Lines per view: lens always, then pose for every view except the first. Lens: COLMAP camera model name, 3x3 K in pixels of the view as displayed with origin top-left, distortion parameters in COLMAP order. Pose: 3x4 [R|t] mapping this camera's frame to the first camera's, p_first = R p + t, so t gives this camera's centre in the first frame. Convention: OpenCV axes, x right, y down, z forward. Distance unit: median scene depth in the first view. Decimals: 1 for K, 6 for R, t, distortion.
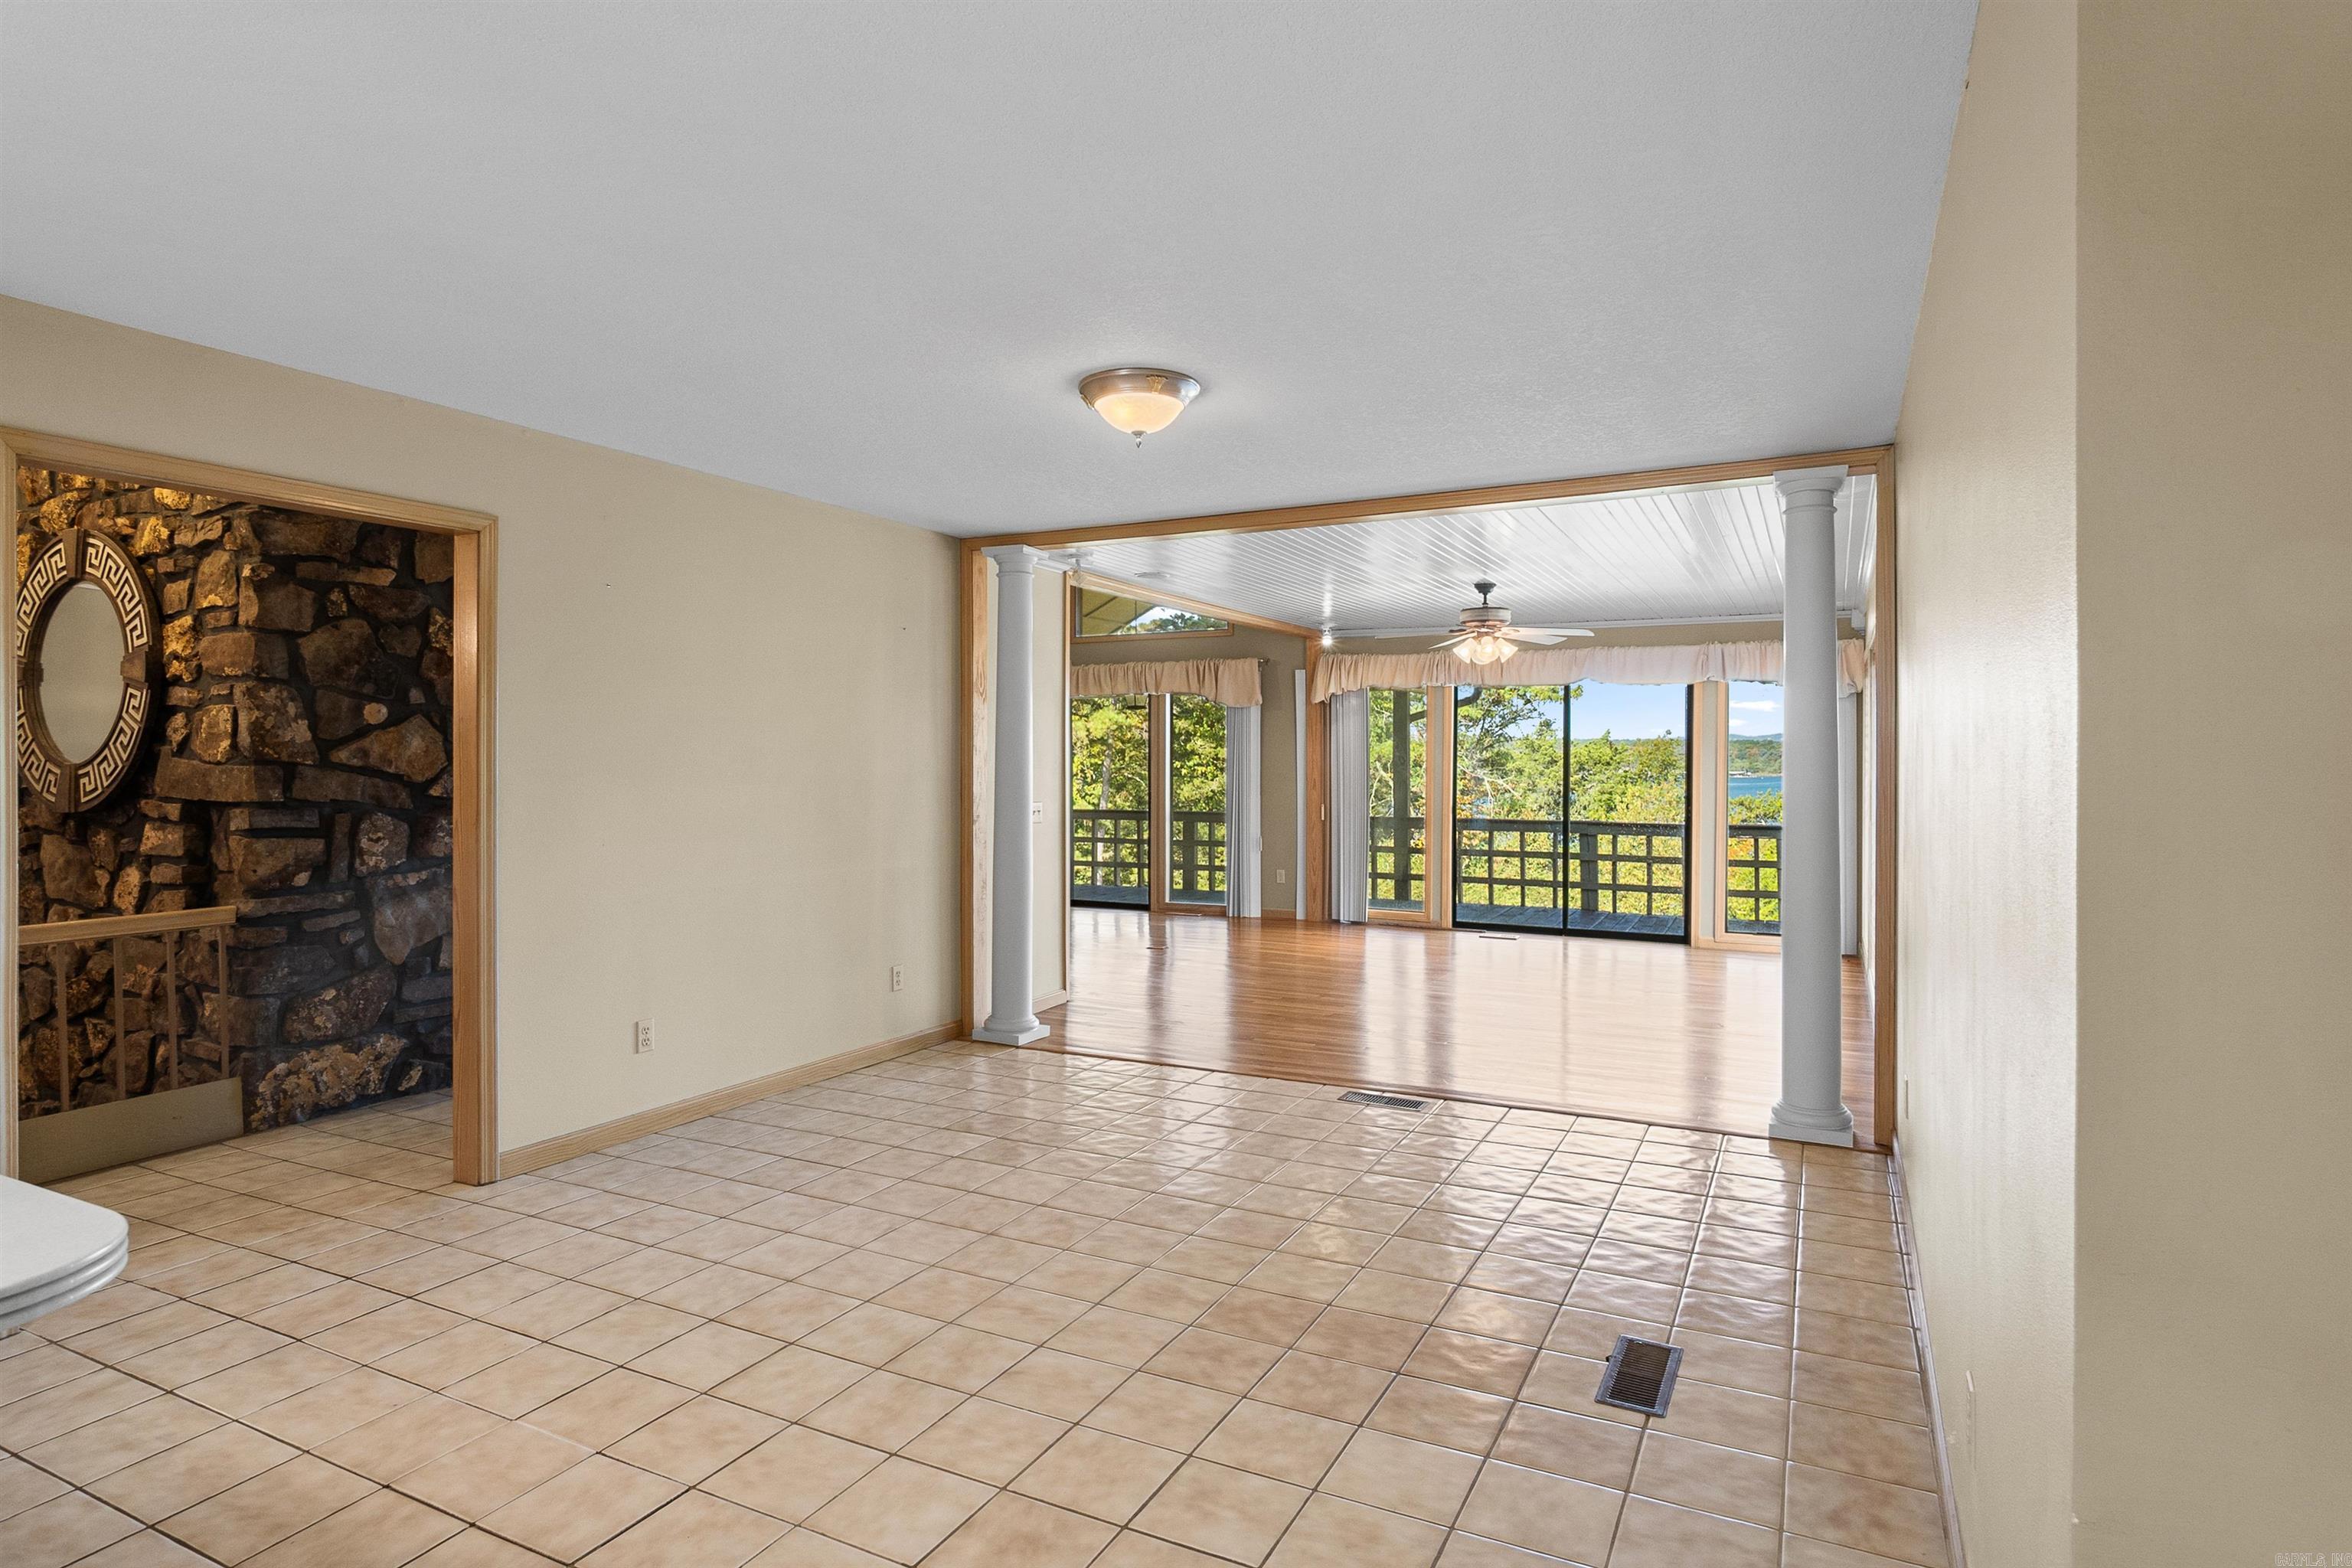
lens RADIAL K [[1261.0, 0, 1170.0], [0, 1261.0, 770.7], [0, 0, 1]] dist [-0.025470, 0.007769]
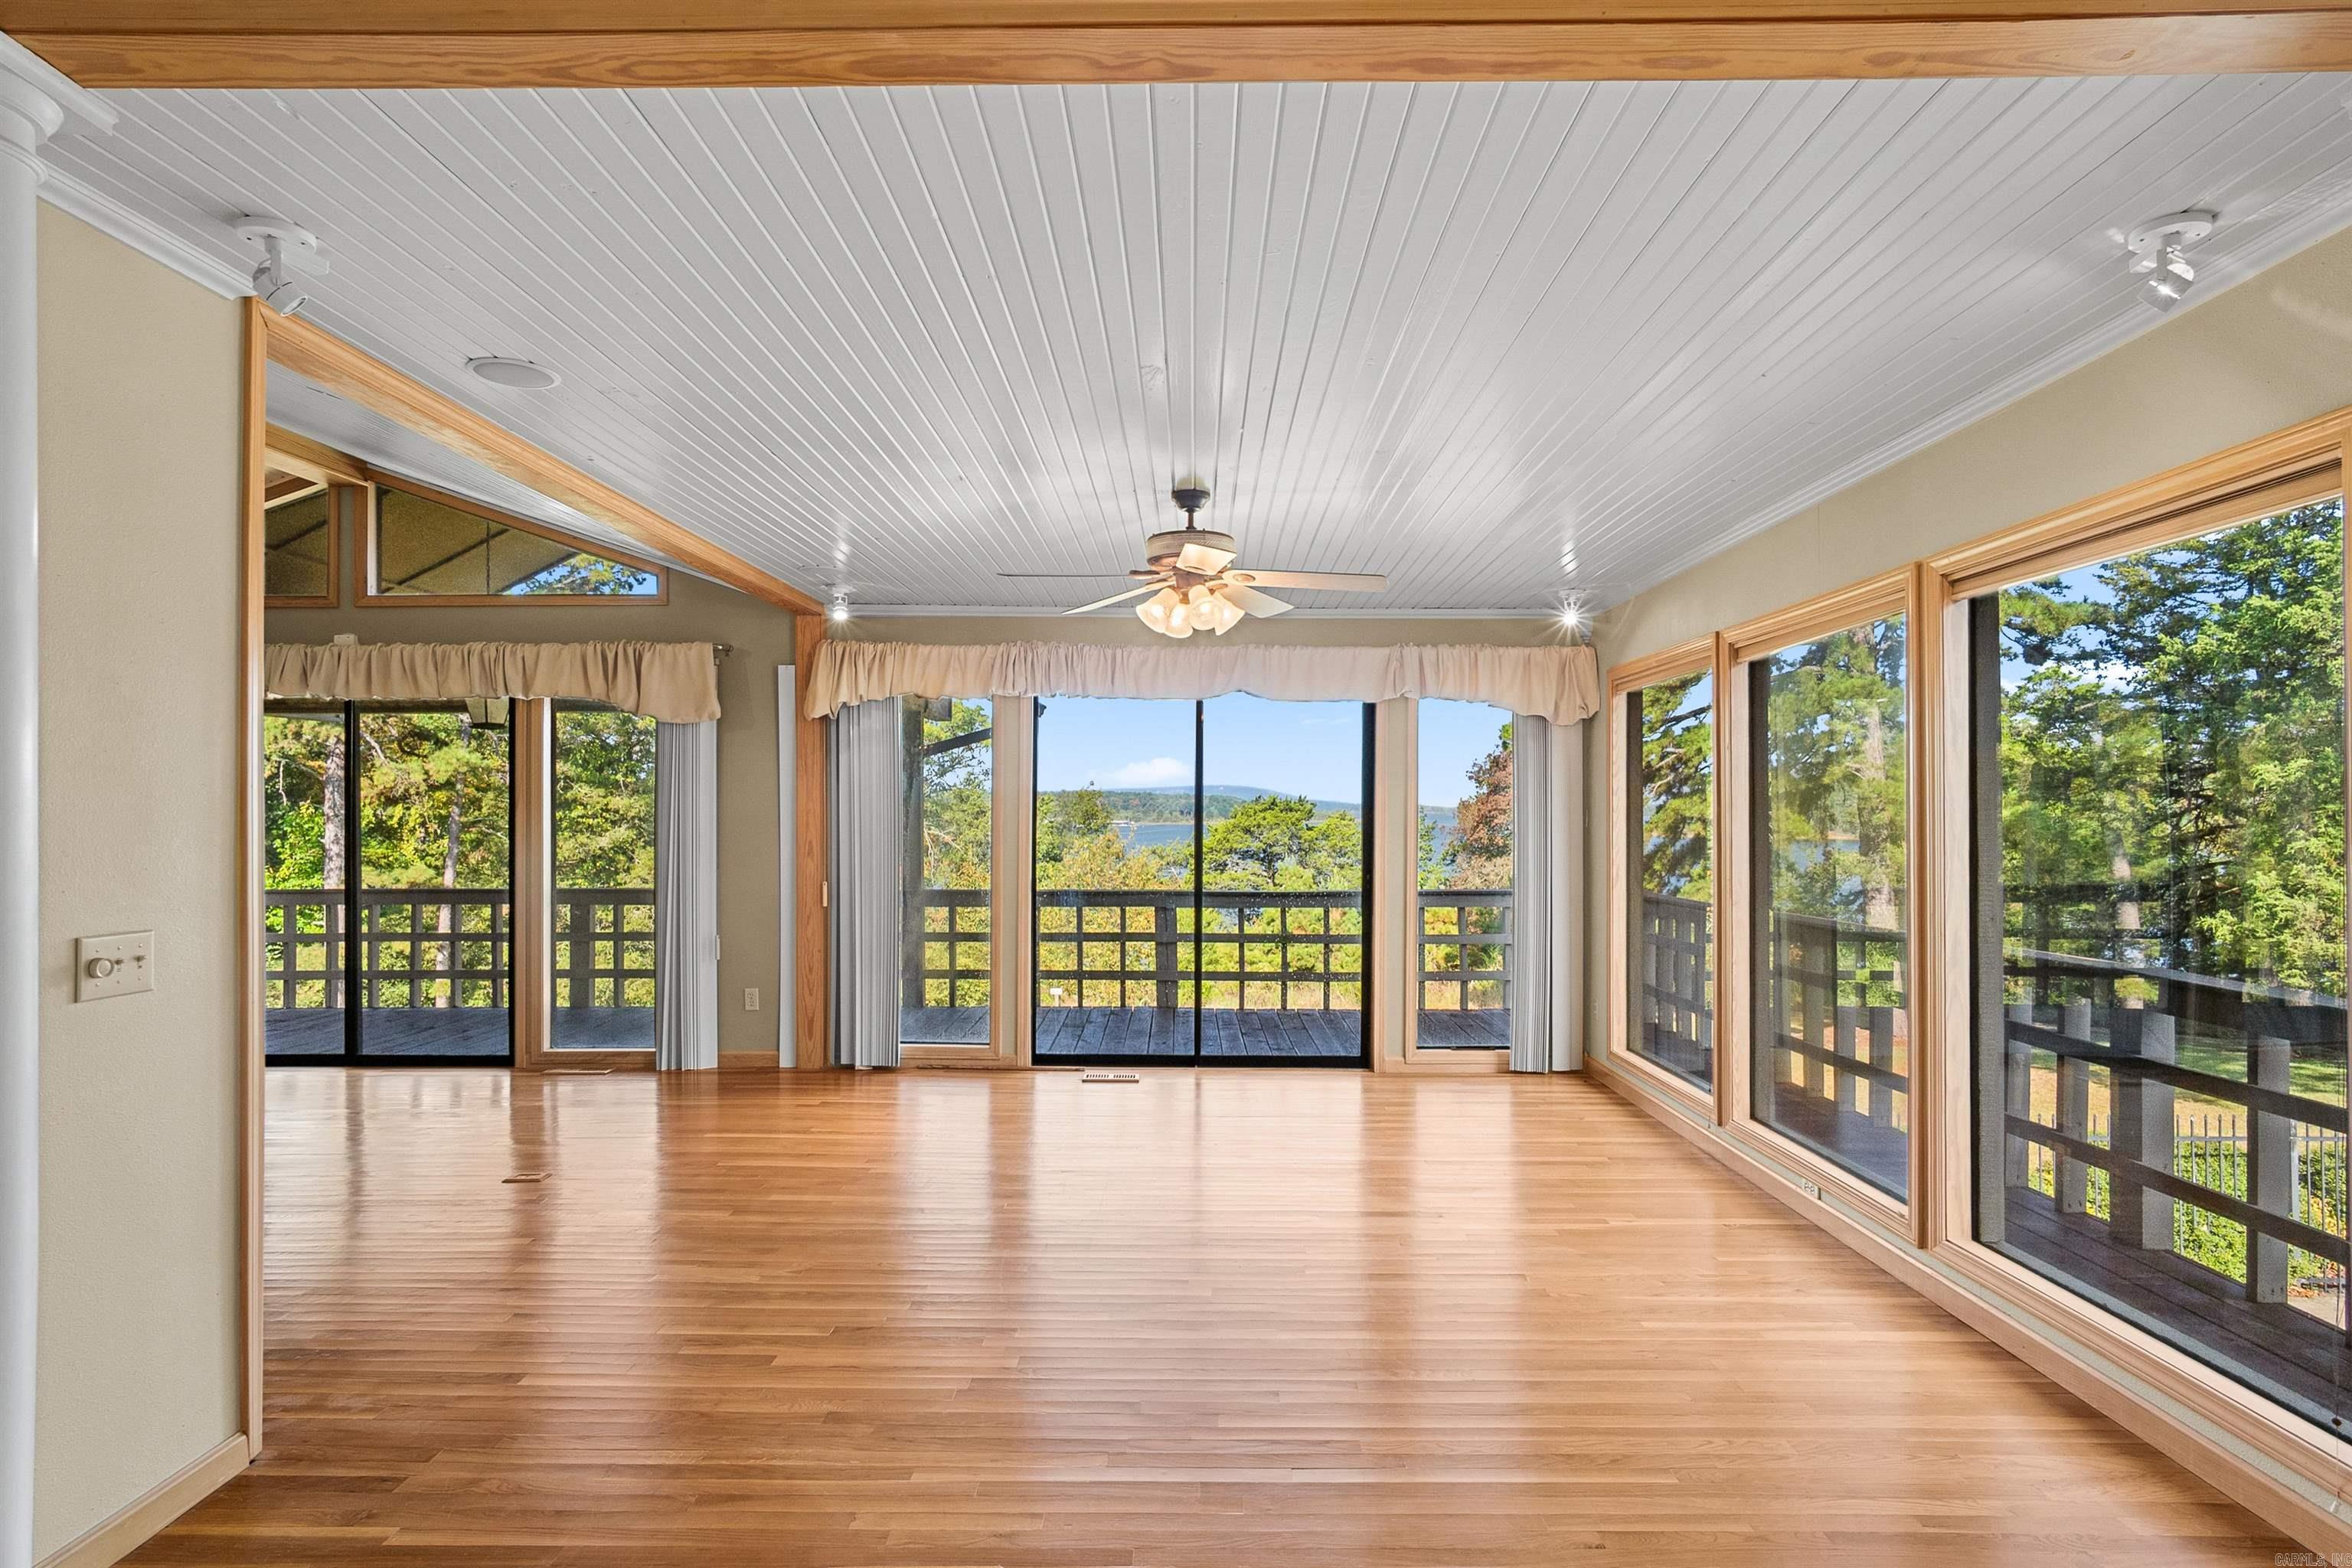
lens RADIAL K [[1261.0, 0, 1187.0], [0, 1261.0, 807.1], [0, 0, 1]] dist [-0.025470, 0.007769]
pose [[0.889554, 0.000115, 0.456831, -0.003151], [0.005002, 0.999938, -0.009991, -0.002930], [-0.456803, 0.011173, 0.889498, 0.357941]]
